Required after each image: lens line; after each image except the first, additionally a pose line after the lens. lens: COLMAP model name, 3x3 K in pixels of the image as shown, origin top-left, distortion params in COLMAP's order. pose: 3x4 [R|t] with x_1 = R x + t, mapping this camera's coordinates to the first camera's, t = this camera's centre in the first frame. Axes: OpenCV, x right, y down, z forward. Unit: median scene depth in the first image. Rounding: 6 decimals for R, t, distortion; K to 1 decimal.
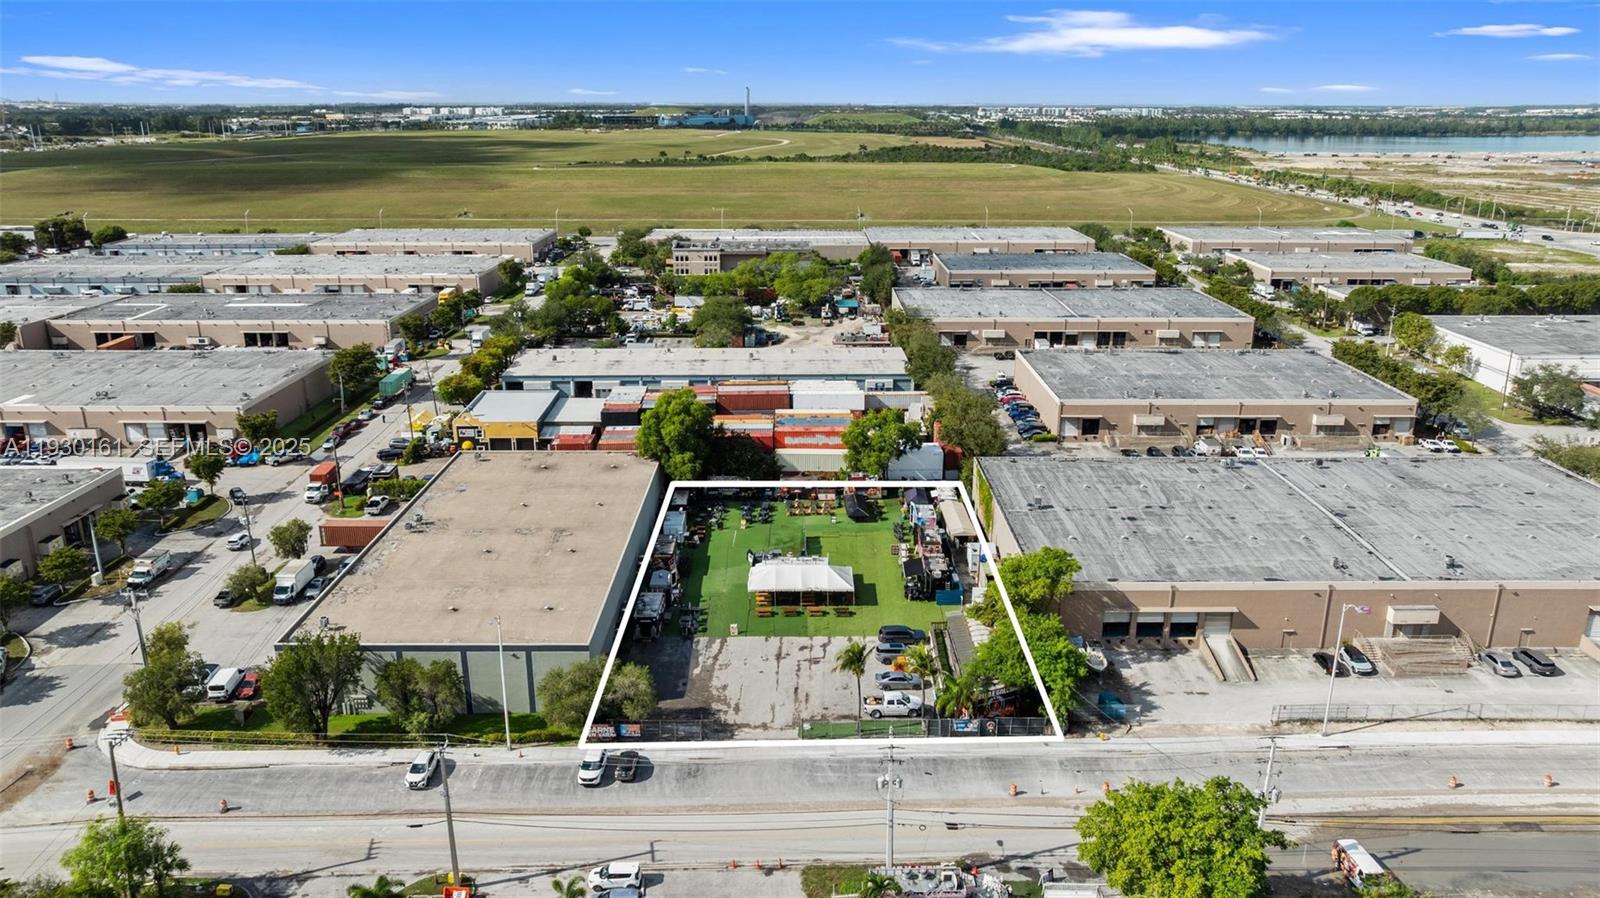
lens RADIAL K [[1121.1, 0, 803.9], [0, 1121.1, 445.6], [0, 0, 1]] dist [-0.018452, 0.000712]
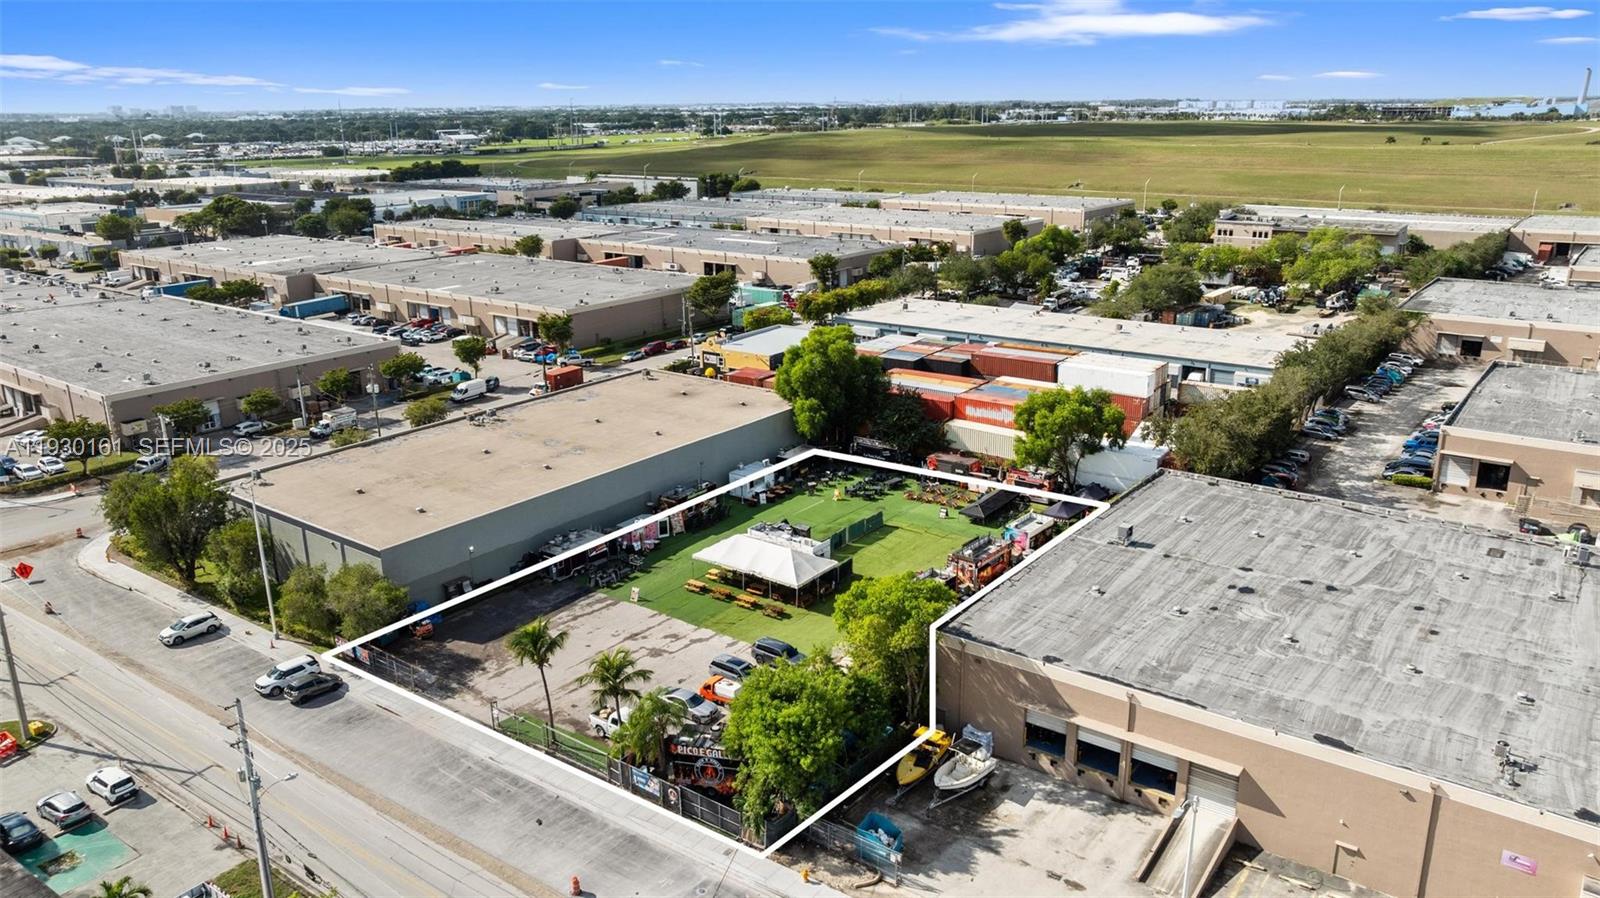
lens RADIAL K [[1143.5, 0, 805.7], [0, 1143.5, 444.3], [0, 0, 1]] dist [-0.021162, 0.001544]
pose [[0.796737, 0.164493, -0.581509, 0.434321], [-0.166489, 0.984752, 0.050449, -0.003289], [0.580940, 0.056620, 0.811975, 0.350795]]
